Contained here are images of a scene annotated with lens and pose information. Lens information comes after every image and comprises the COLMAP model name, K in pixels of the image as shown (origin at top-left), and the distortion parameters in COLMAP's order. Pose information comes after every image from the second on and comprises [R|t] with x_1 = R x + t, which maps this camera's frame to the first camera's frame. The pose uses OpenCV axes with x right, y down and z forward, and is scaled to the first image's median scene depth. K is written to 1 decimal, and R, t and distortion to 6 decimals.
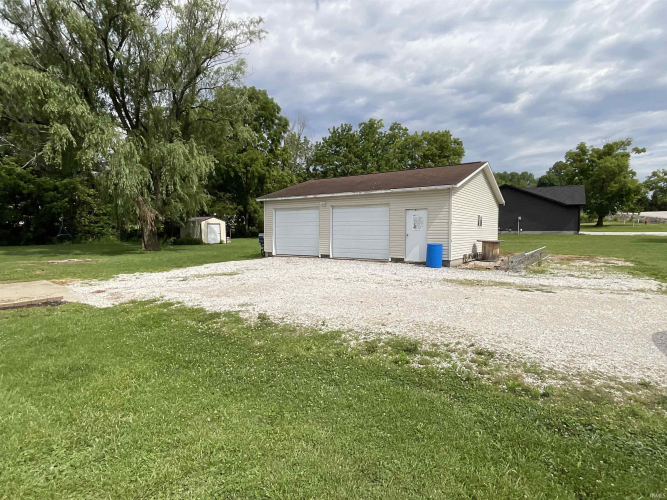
lens RADIAL K [[362.8, 0, 332.6], [0, 362.8, 251.8], [0, 0, 1]] dist [-0.001413, 0.001308]
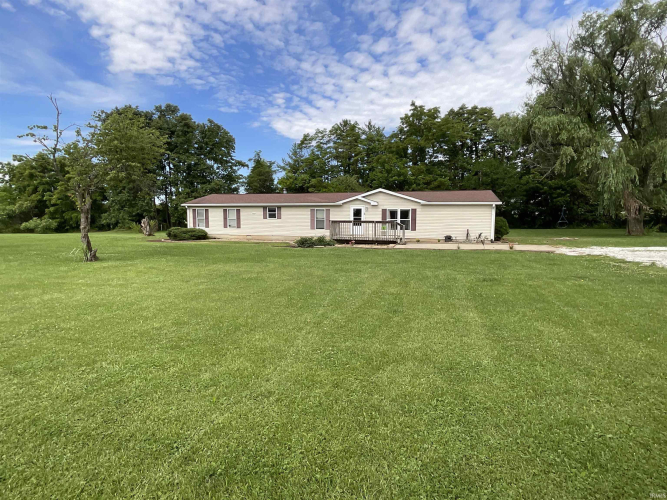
lens RADIAL K [[362.8, 0, 332.6], [0, 362.8, 251.8], [0, 0, 1]] dist [-0.001413, 0.001308]
pose [[0.352926, 0.086988, -0.931599, 0.266985], [-0.056737, 0.995826, 0.071491, 0.021110], [0.933929, 0.027626, 0.356389, -0.335396]]
